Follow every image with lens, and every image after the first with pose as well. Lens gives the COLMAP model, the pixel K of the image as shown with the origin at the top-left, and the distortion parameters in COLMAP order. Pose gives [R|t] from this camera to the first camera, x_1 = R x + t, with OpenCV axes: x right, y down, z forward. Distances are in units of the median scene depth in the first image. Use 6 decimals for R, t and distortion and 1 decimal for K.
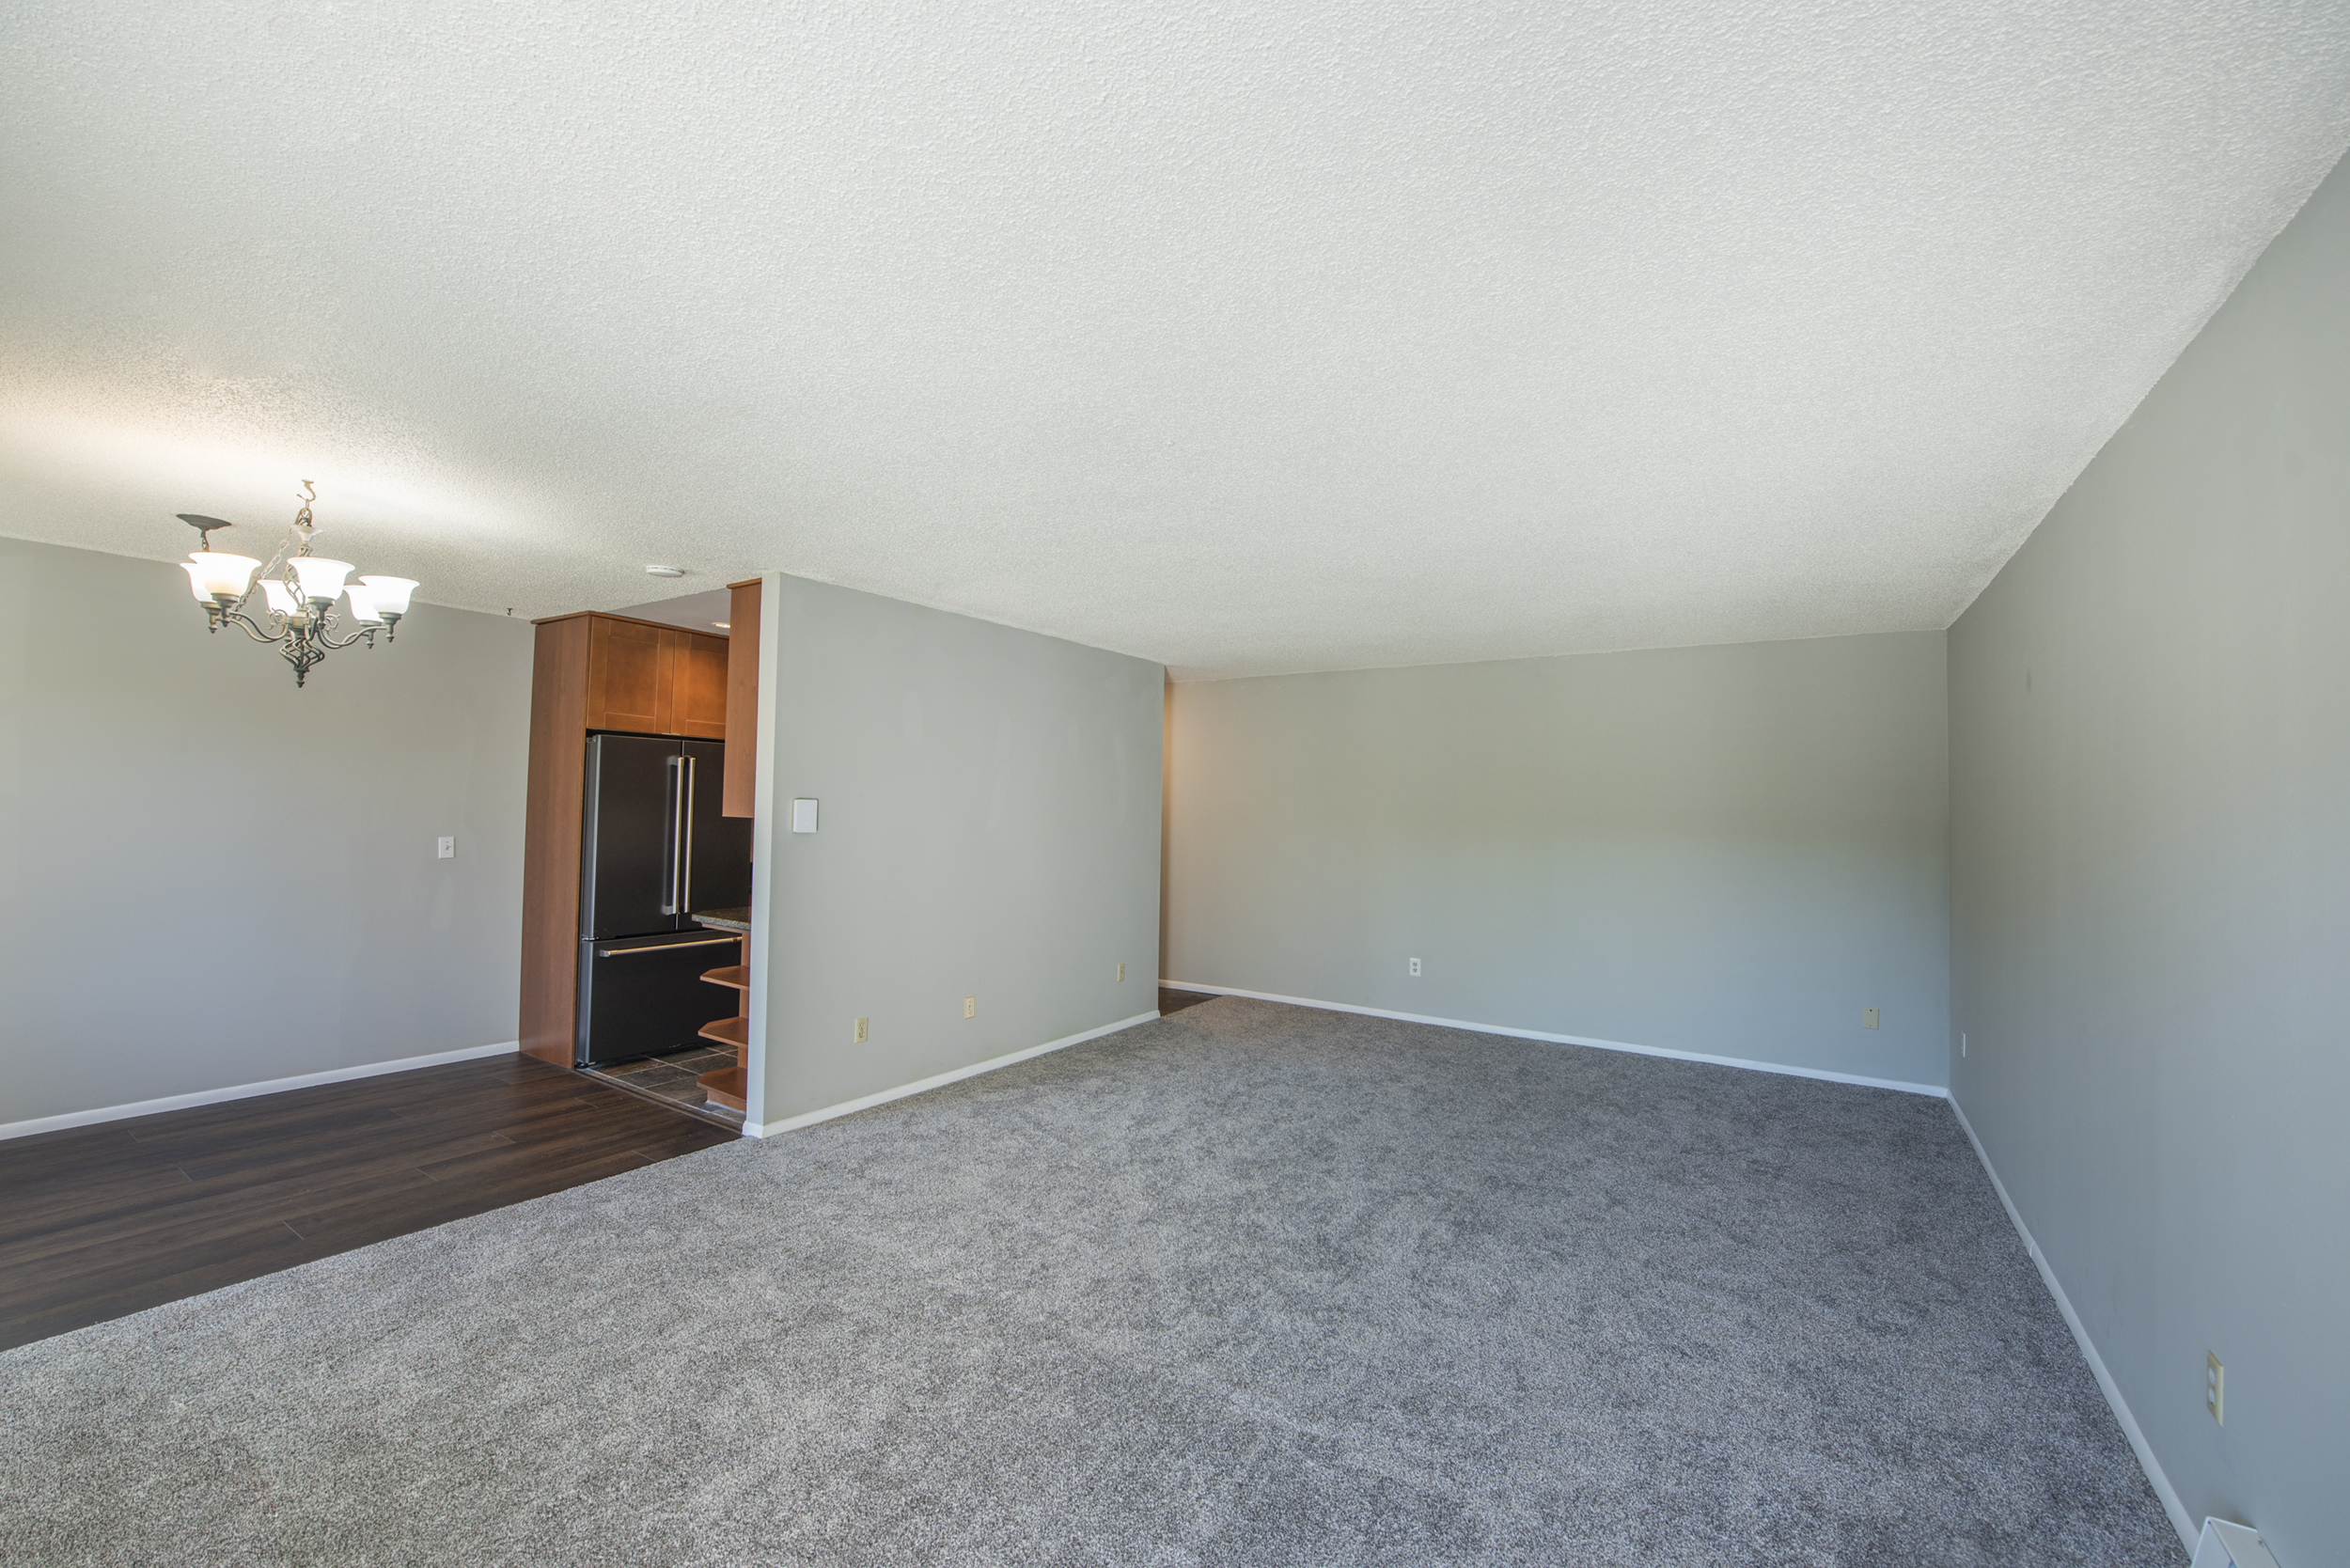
lens RADIAL K [[957.7, 0, 1175.0], [0, 957.7, 784.0], [0, 0, 1]] dist [-0.000595, -0.000097]
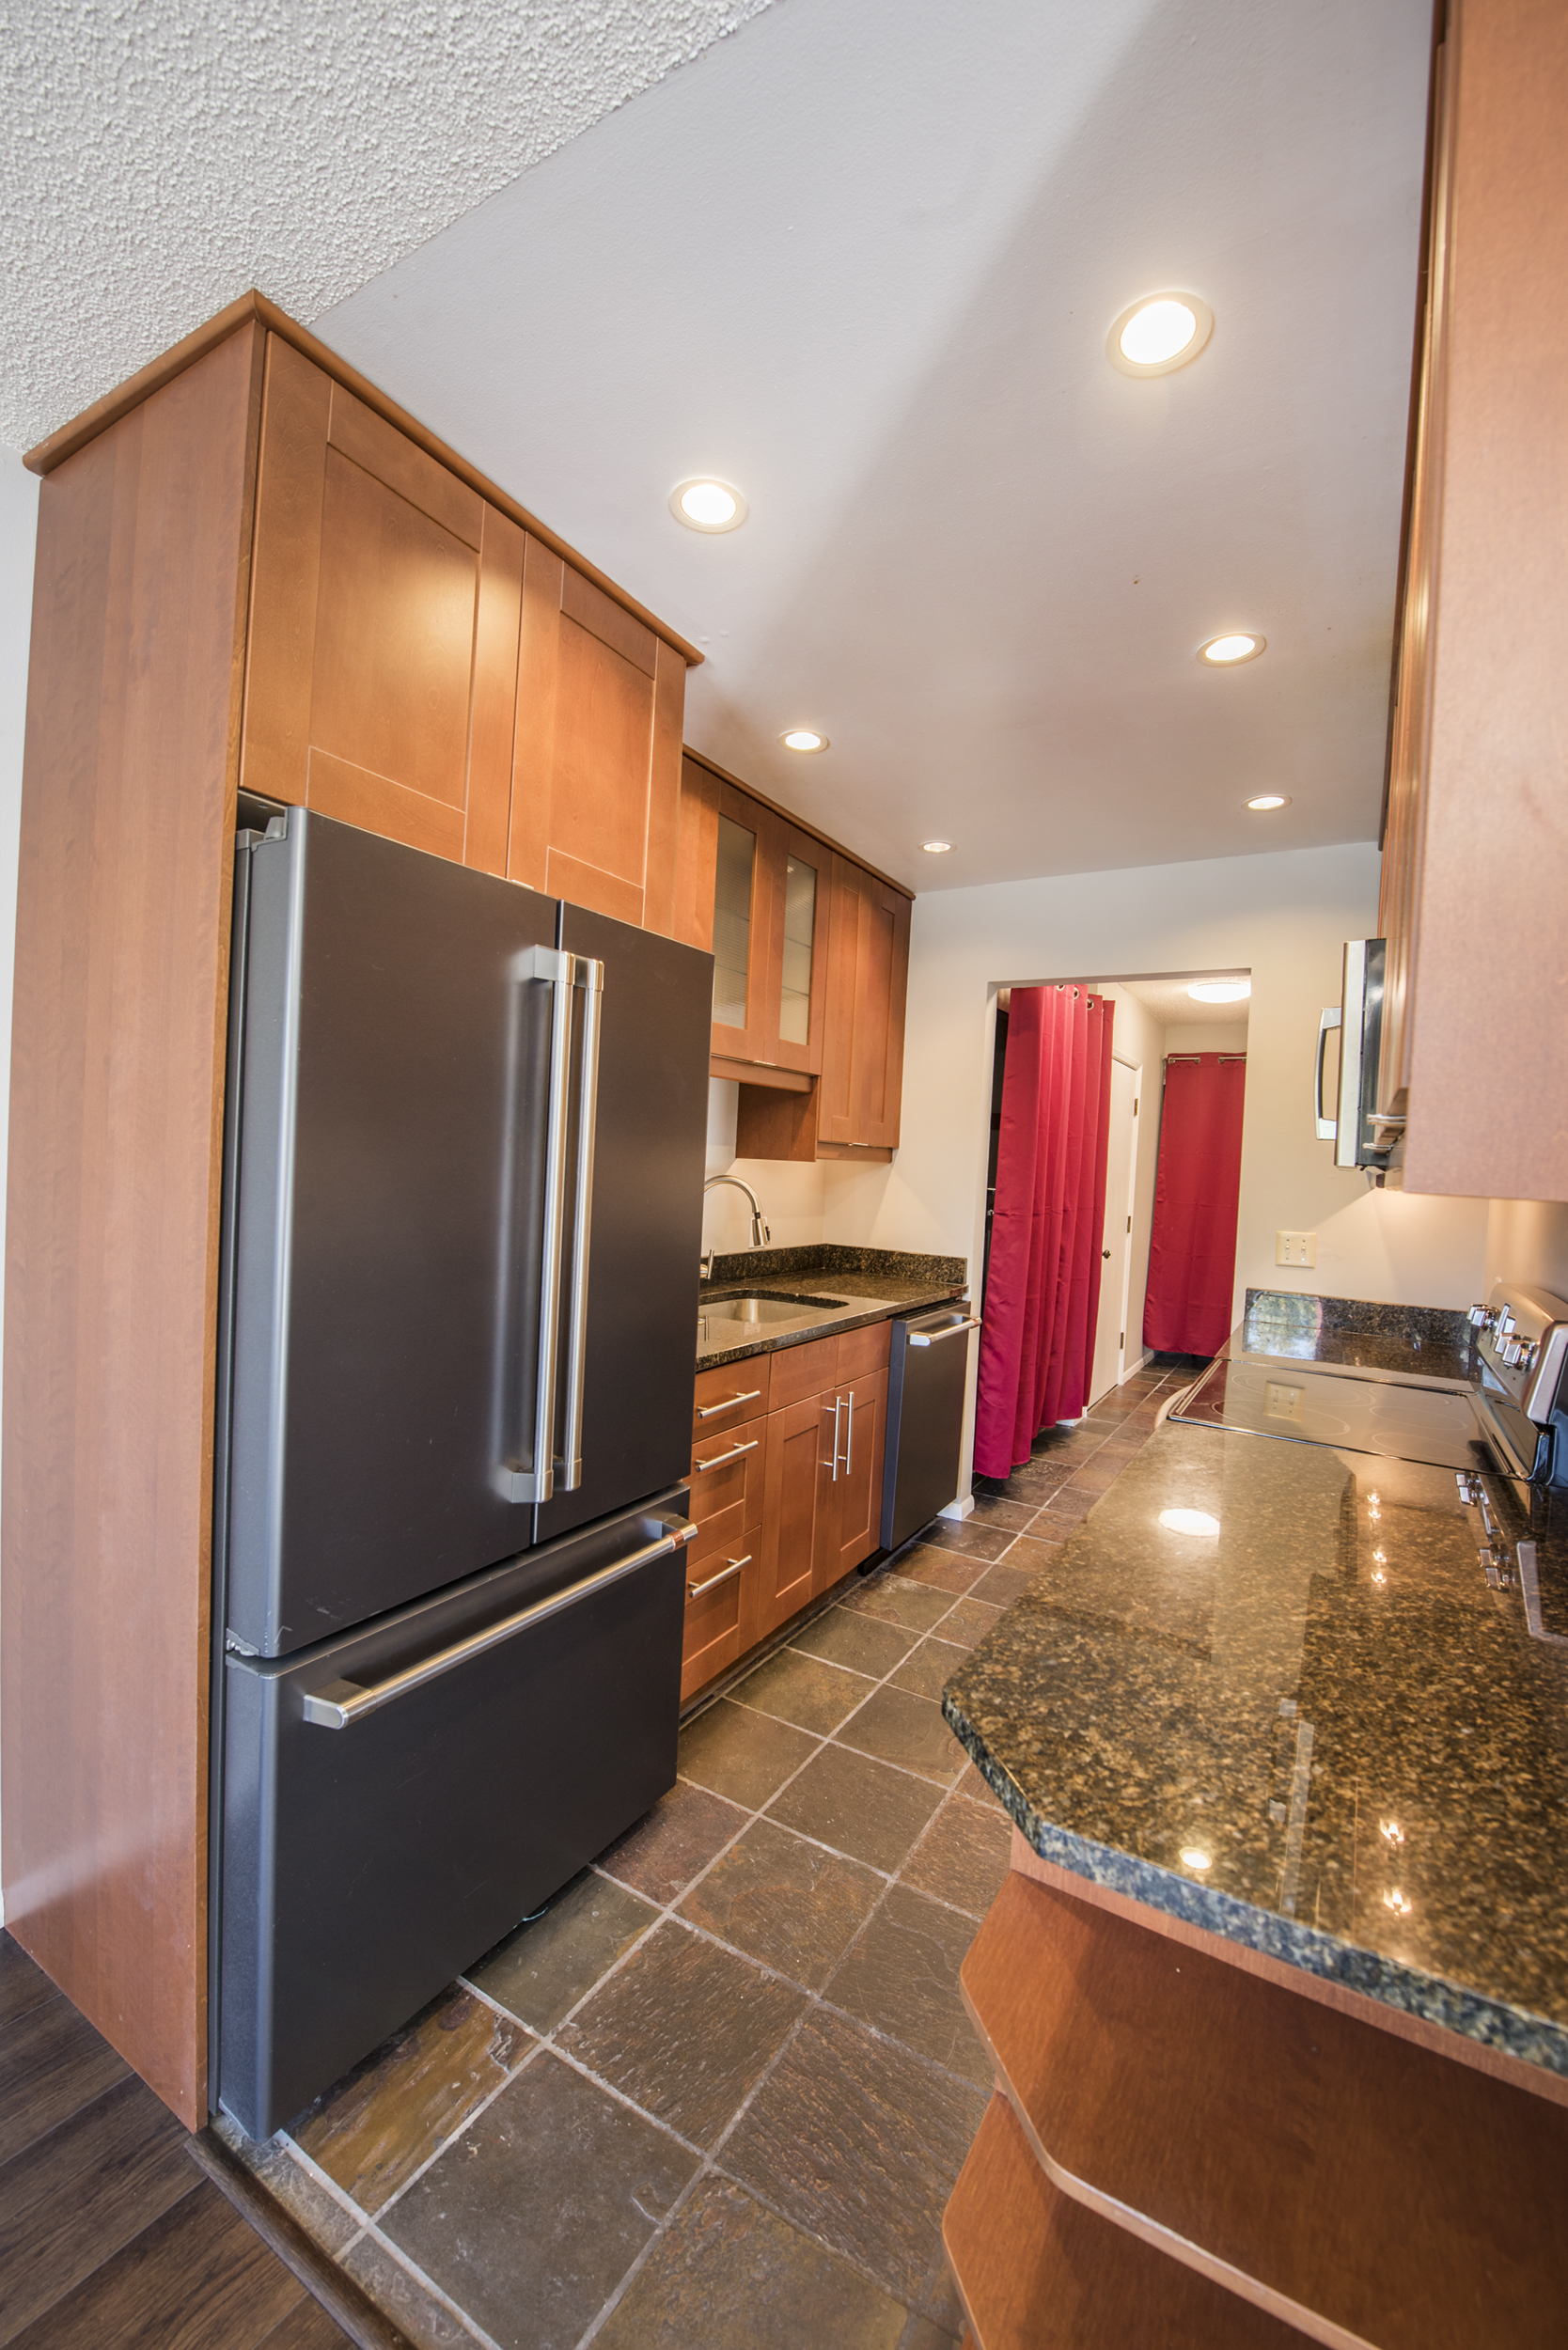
lens RADIAL K [[940.6, 0, 781.6], [0, 940.6, 1182.3], [0, 0, 1]] dist [-0.018265, -0.001134]
pose [[0.998921, 0.024905, 0.039202, -0.555366], [-0.026940, 0.998268, 0.052290, 0.028062], [-0.037831, -0.053290, 0.997862, 0.865471]]
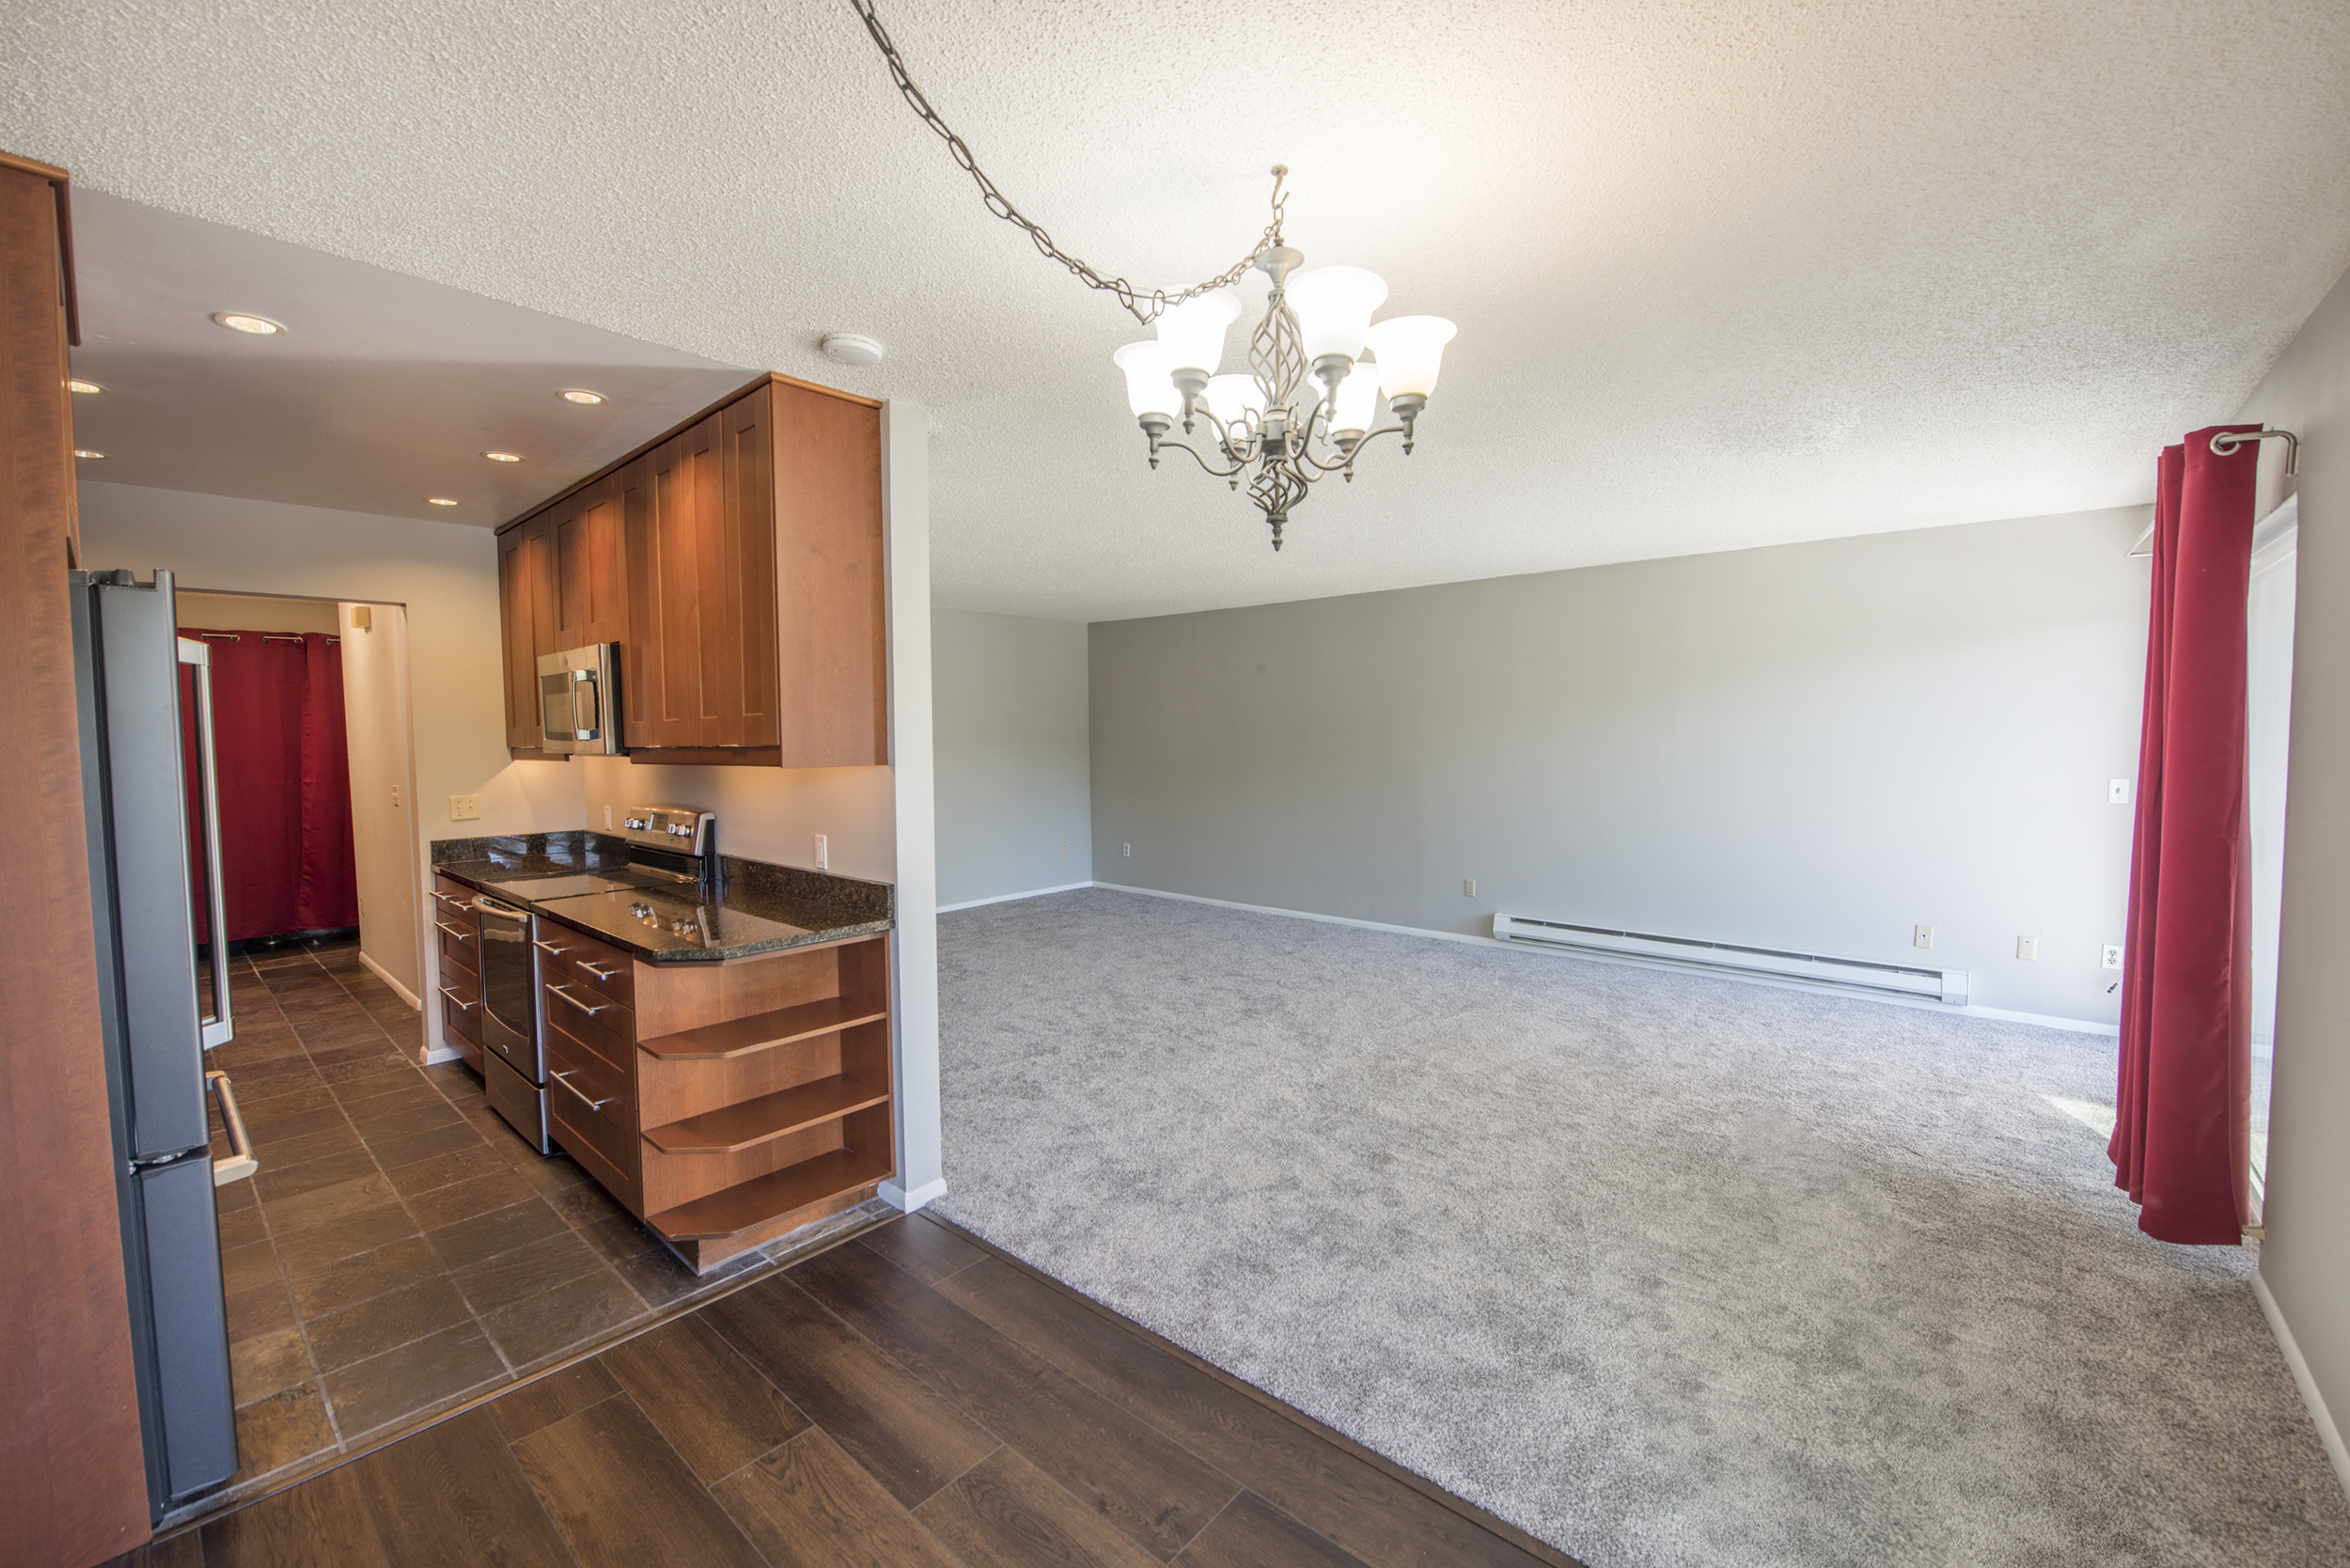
lens RADIAL K [[940.6, 0, 1176.2], [0, 940.6, 774.1], [0, 0, 1]] dist [-0.018265, -0.001134]
pose [[0.128893, -0.067141, 0.989383, -1.011833], [-0.007448, 0.997612, 0.068669, -0.004645], [-0.991631, -0.016220, 0.128085, 0.673874]]
